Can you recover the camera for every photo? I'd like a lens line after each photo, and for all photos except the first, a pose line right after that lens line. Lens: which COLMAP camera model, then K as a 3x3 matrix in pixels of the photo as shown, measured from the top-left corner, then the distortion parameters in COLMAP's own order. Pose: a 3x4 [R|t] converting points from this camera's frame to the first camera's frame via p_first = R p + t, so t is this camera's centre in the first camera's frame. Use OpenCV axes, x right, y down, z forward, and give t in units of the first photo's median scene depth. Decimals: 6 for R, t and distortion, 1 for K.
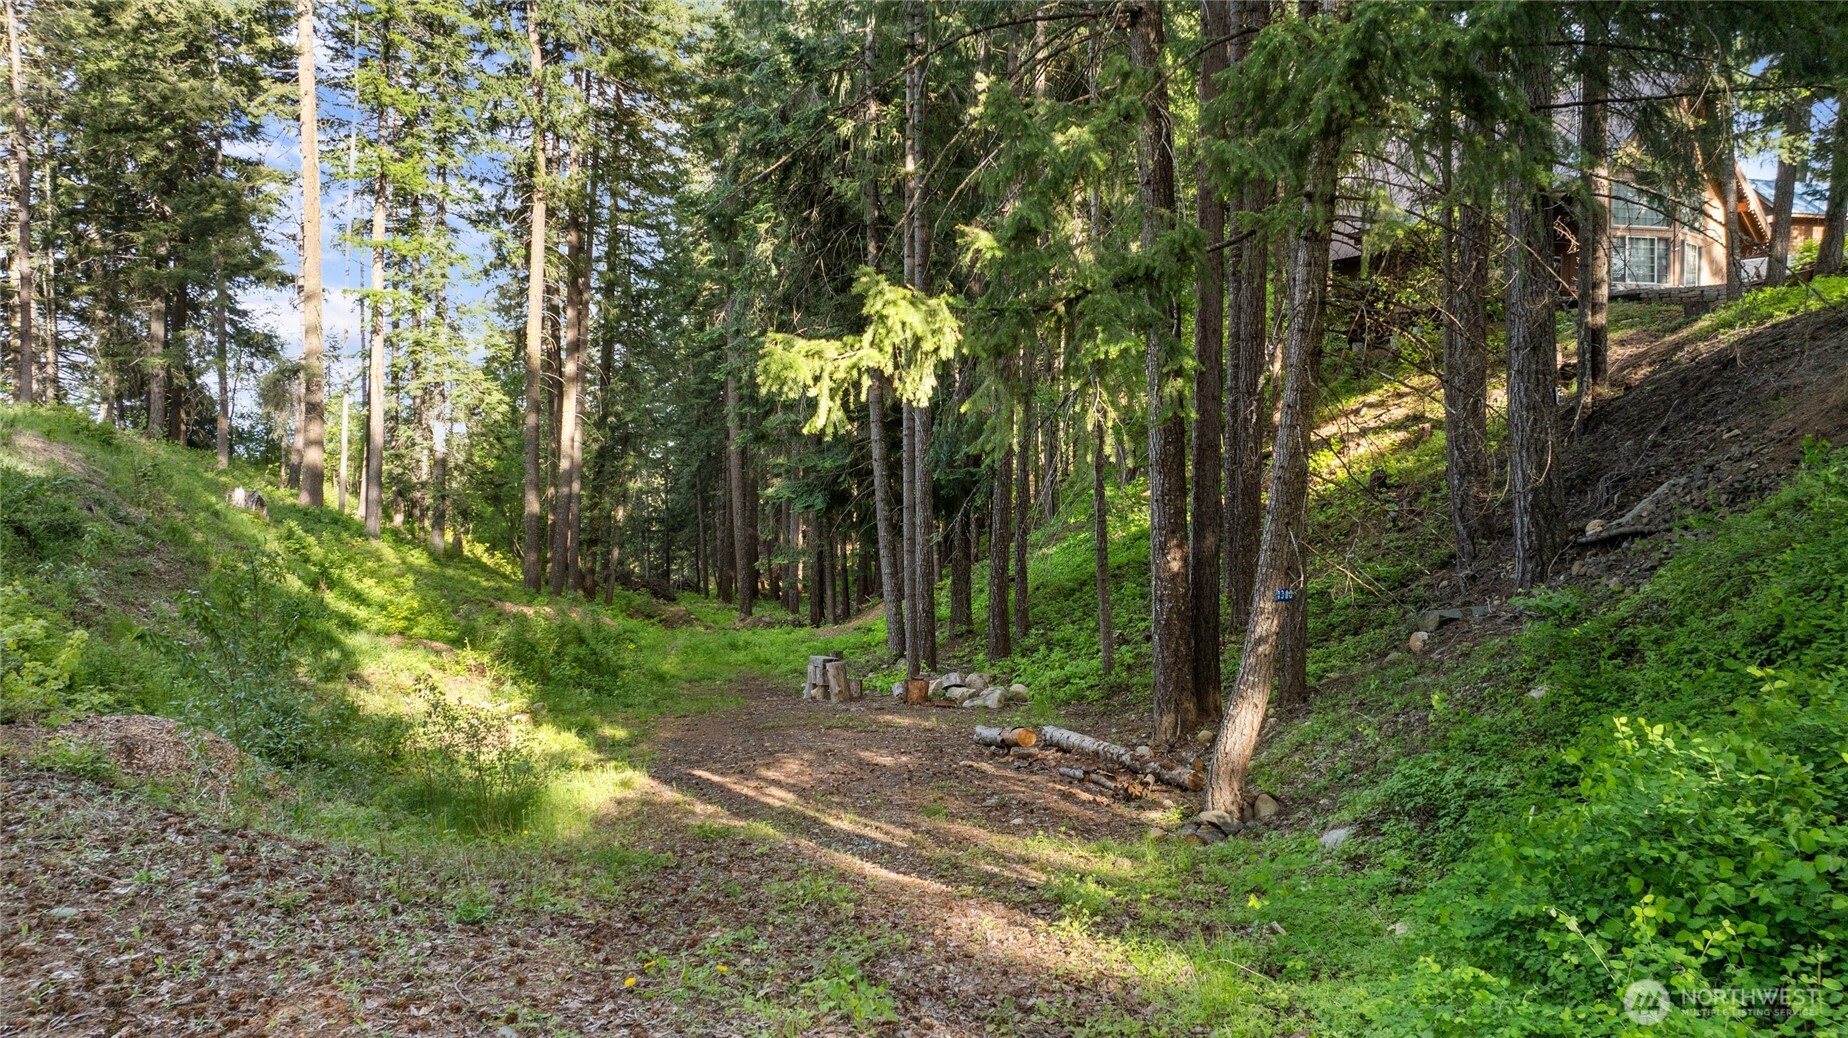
lens RADIAL K [[1304.8, 0, 929.6], [0, 1304.8, 520.1], [0, 0, 1]] dist [-0.037466, 0.043361]
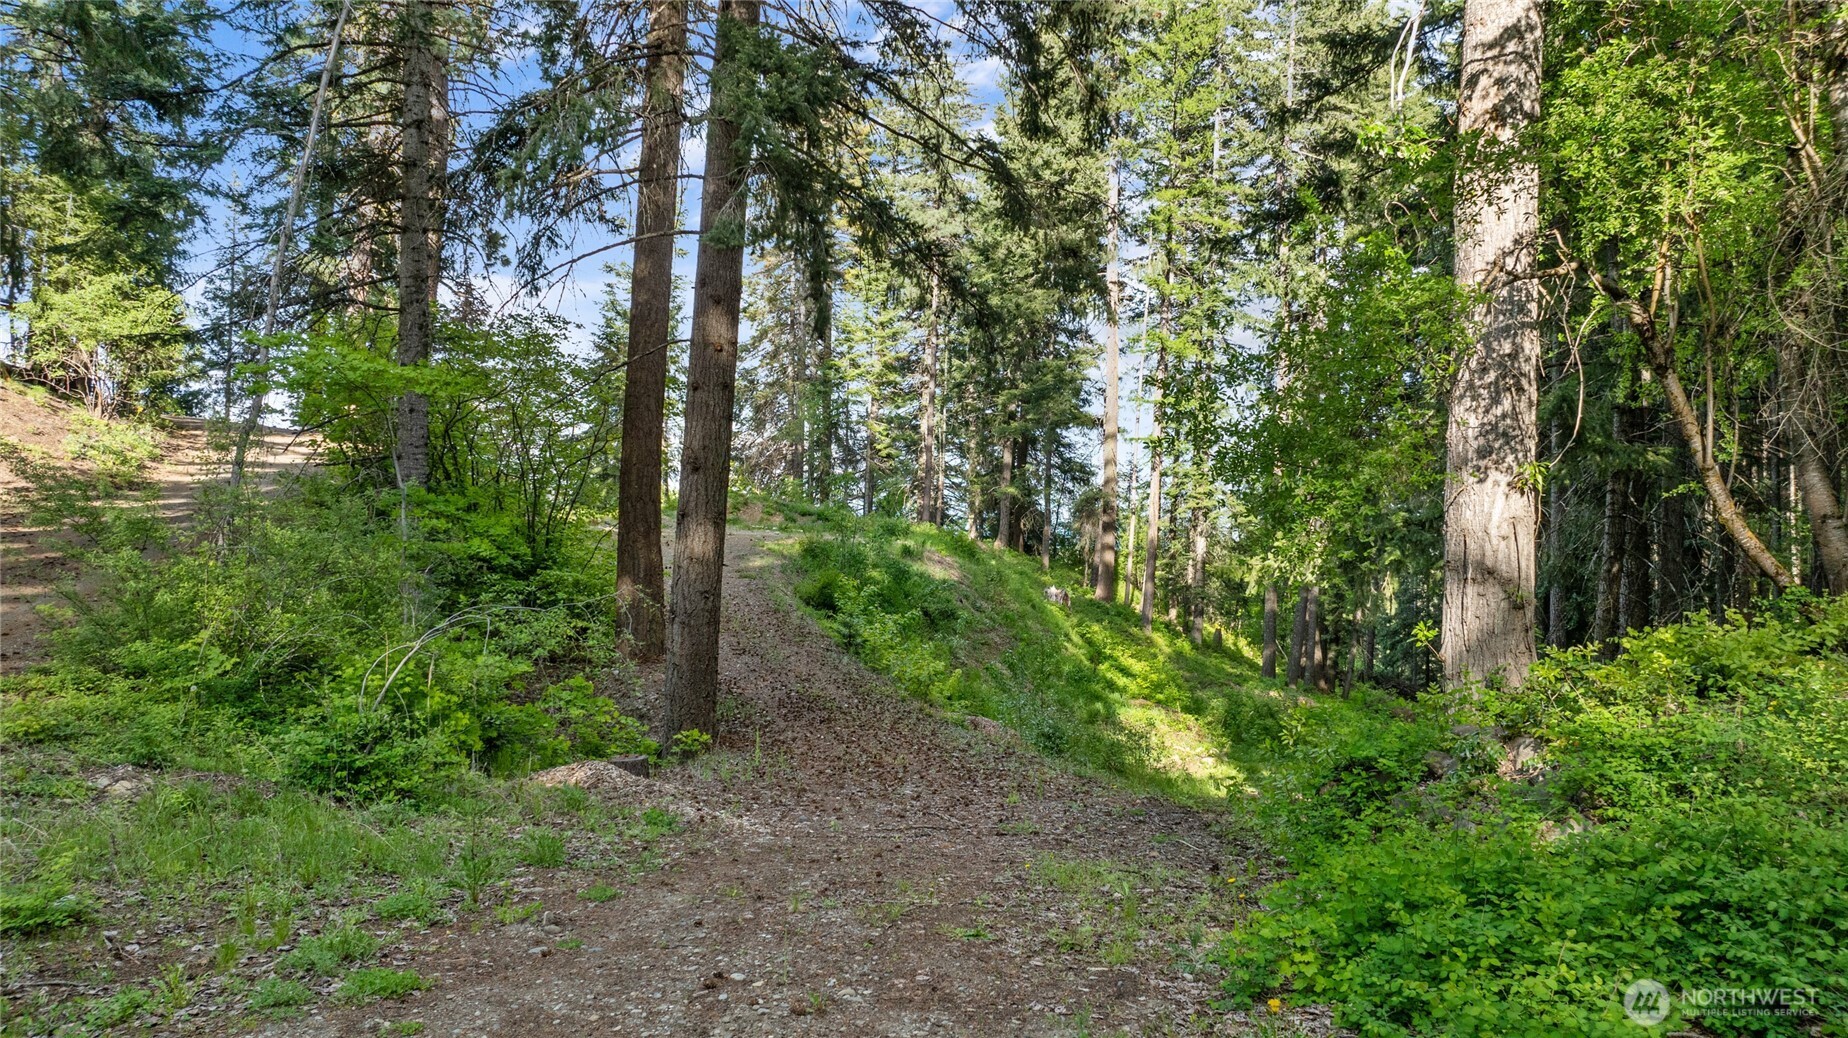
lens RADIAL K [[1292.5, 0, 938.1], [0, 1292.5, 527.4], [0, 0, 1]] dist [-0.007939, 0.000829]
pose [[0.830083, 0.011007, -0.557532, 0.127371], [-0.050060, 0.997239, -0.054843, -0.006513], [0.555389, 0.073435, 0.828342, -0.203286]]
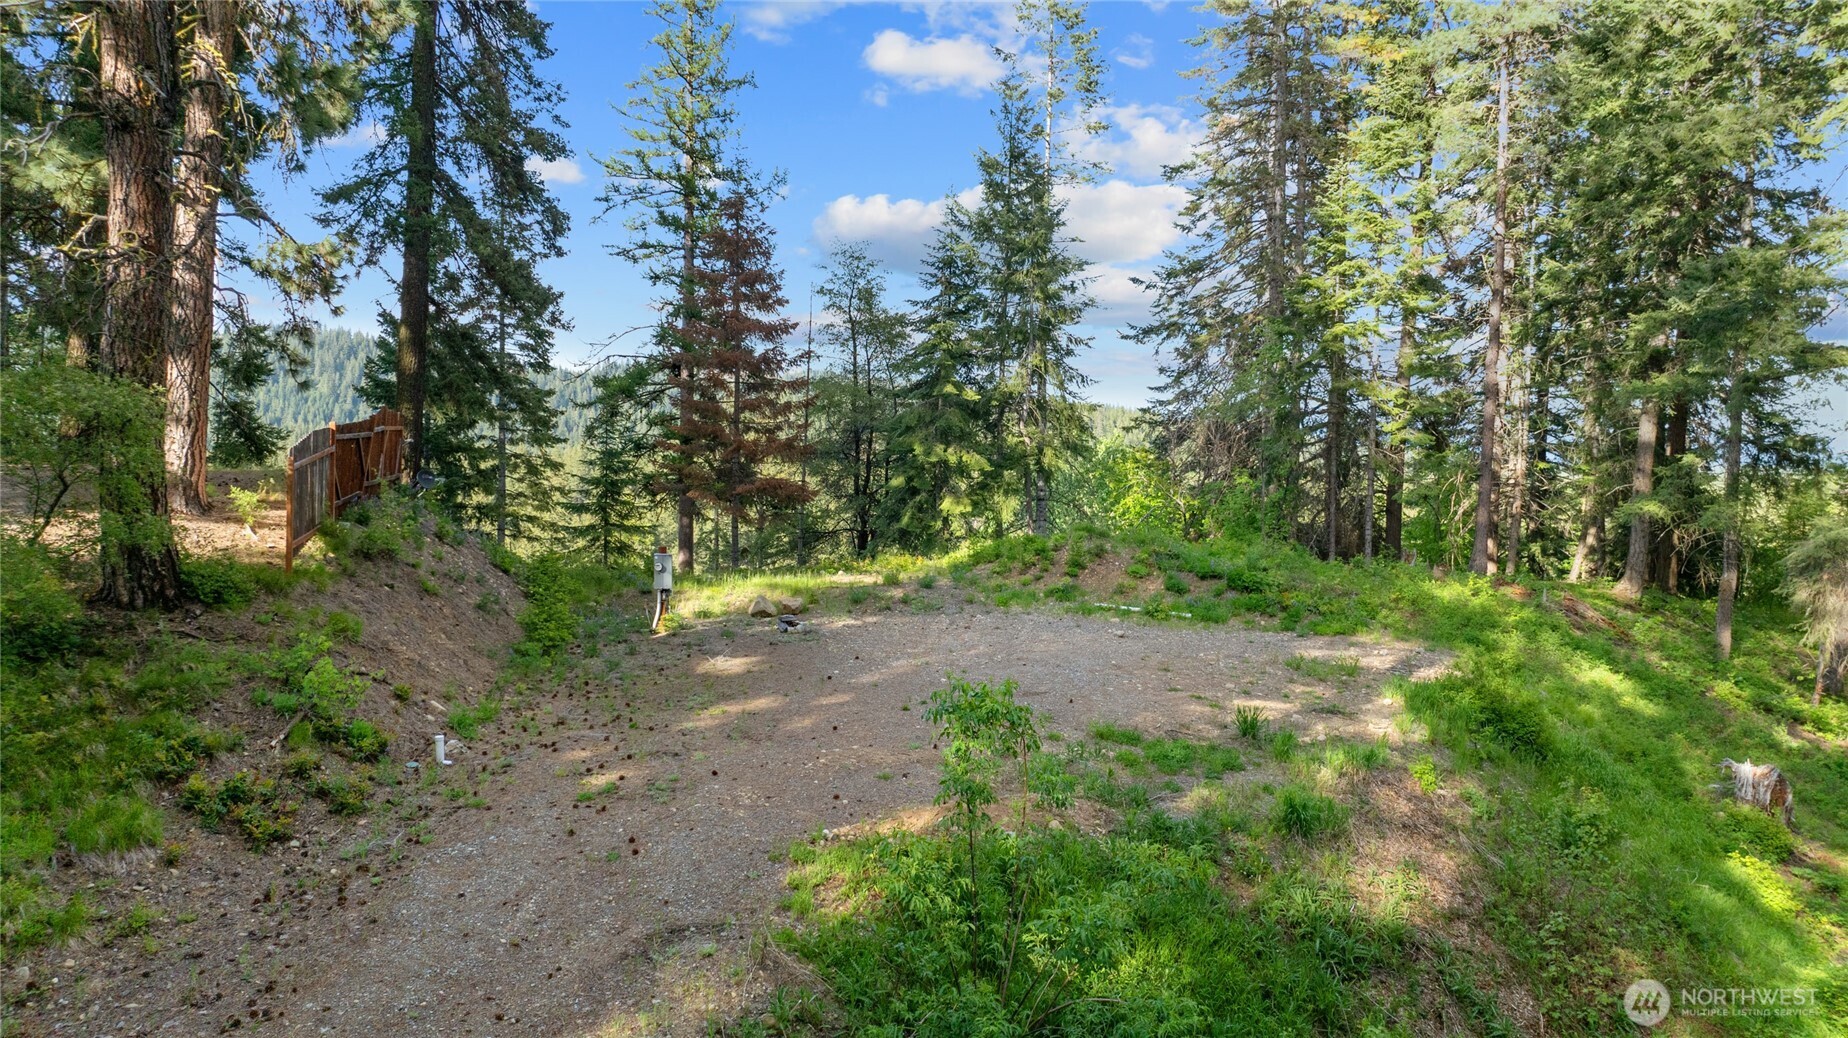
lens RADIAL K [[1304.8, 0, 929.6], [0, 1304.8, 520.1], [0, 0, 1]] dist [-0.037466, 0.043361]
pose [[0.496848, 0.053520, -0.866185, -0.194294], [-0.059383, 0.997854, 0.027593, -0.130560], [0.865803, 0.037727, 0.498960, 0.344719]]
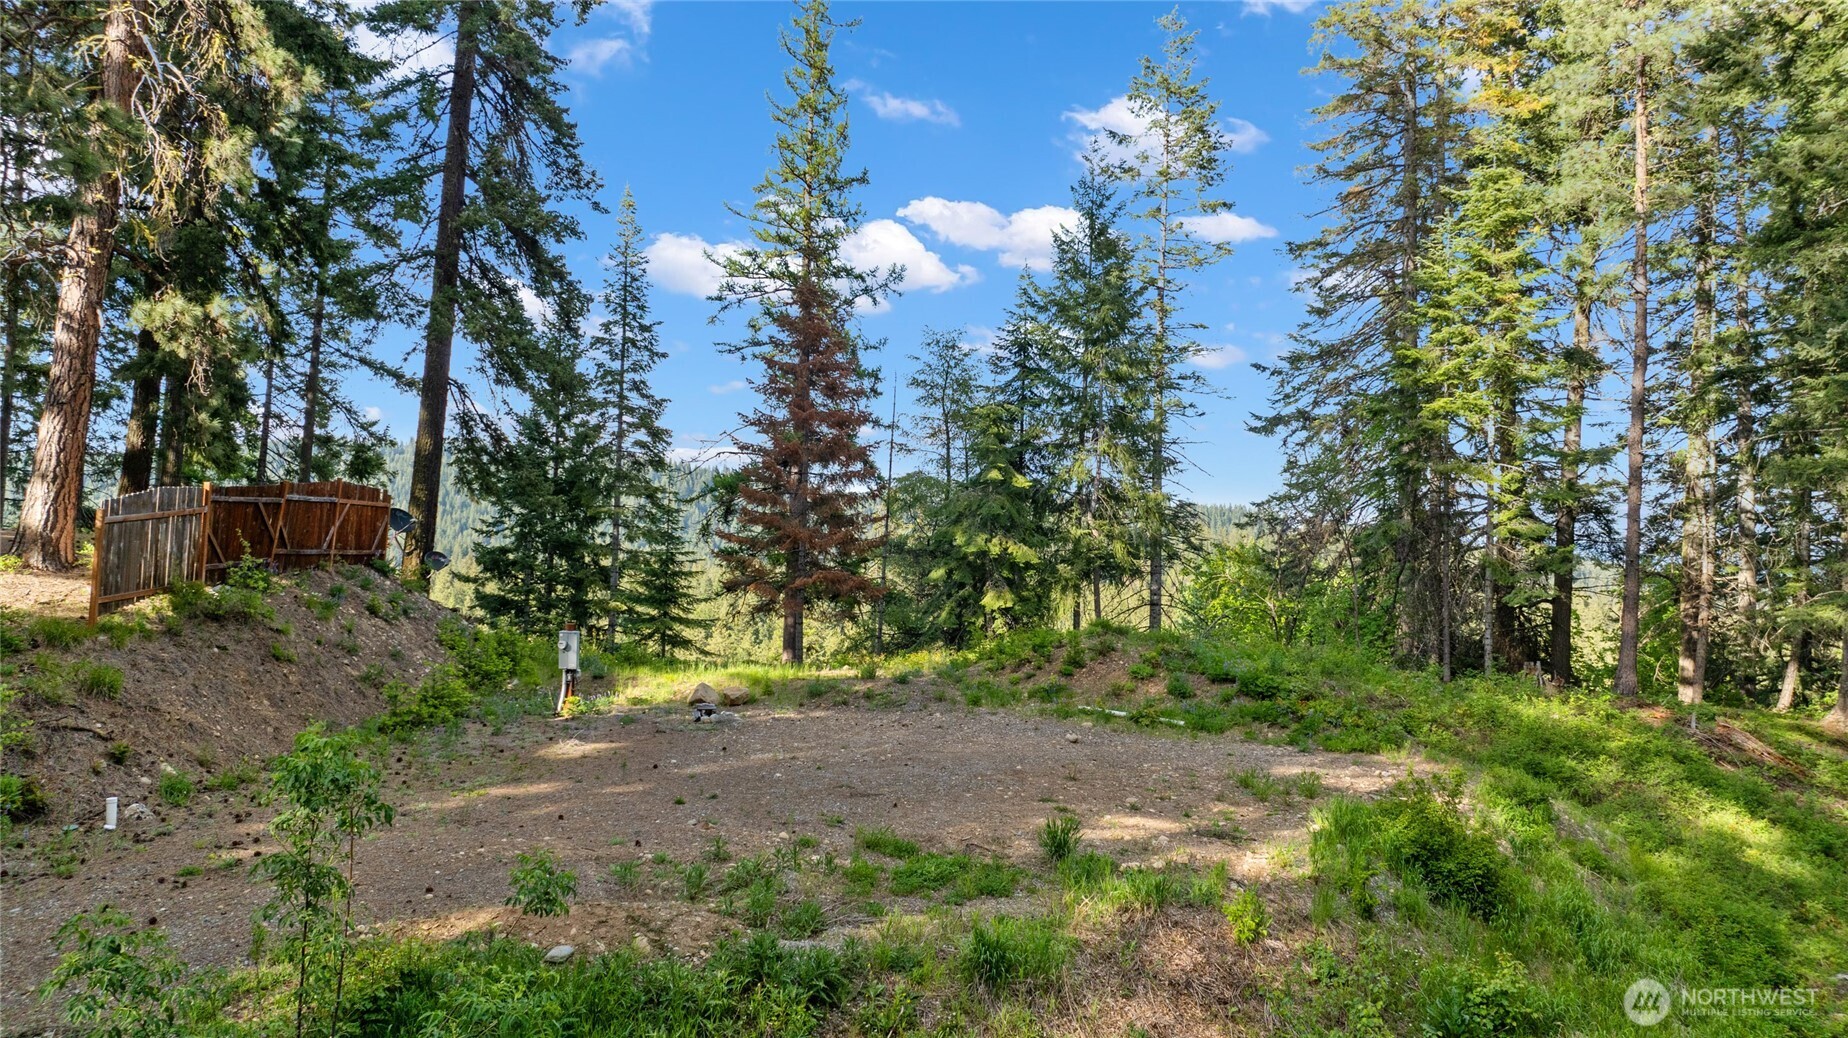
lens RADIAL K [[1304.8, 0, 929.6], [0, 1304.8, 520.1], [0, 0, 1]] dist [-0.037466, 0.043361]
pose [[0.304307, -0.026967, -0.952192, -0.191489], [-0.076179, 0.995709, -0.052545, -0.121009], [0.949523, 0.088527, 0.300947, 0.517152]]
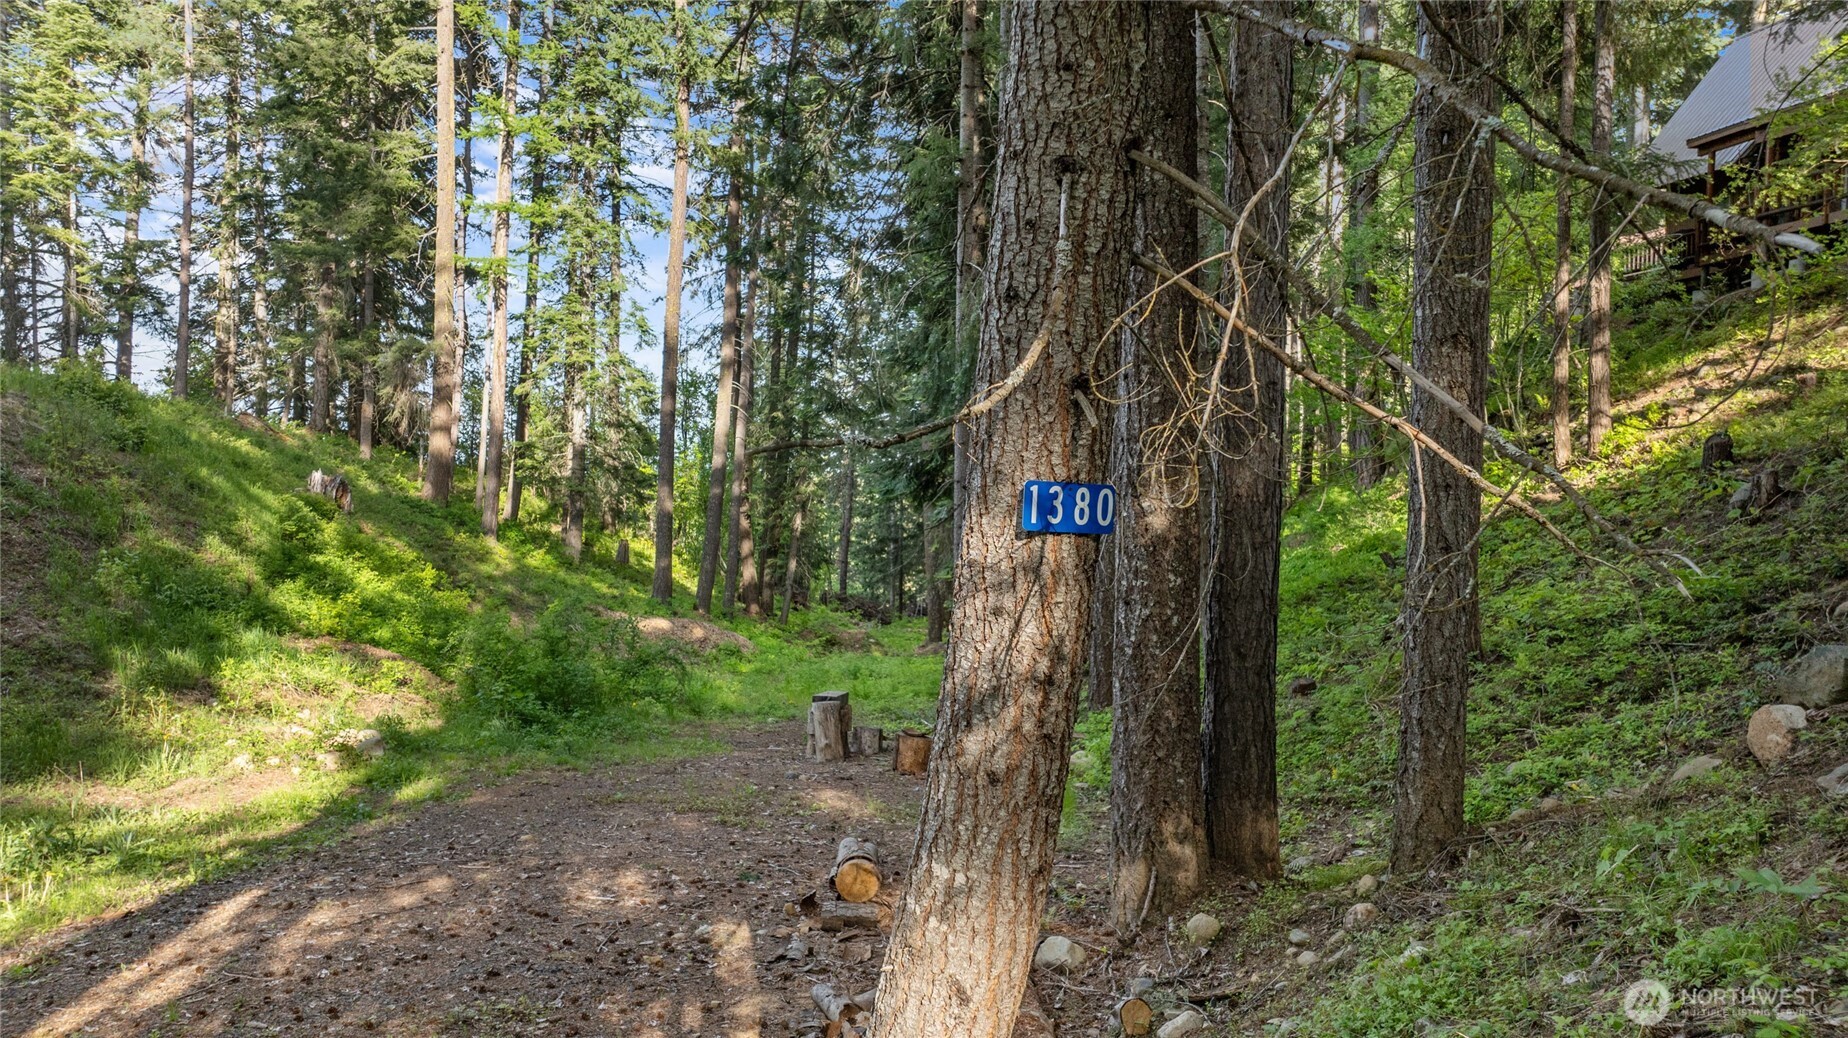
lens RADIAL K [[1292.5, 0, 938.1], [0, 1292.5, 527.4], [0, 0, 1]] dist [-0.007939, 0.000829]
pose [[0.973844, 0.022595, -0.226092, 0.086005], [-0.027895, 0.999405, -0.020270, 0.019149], [0.225500, 0.026047, 0.973895, 0.224567]]
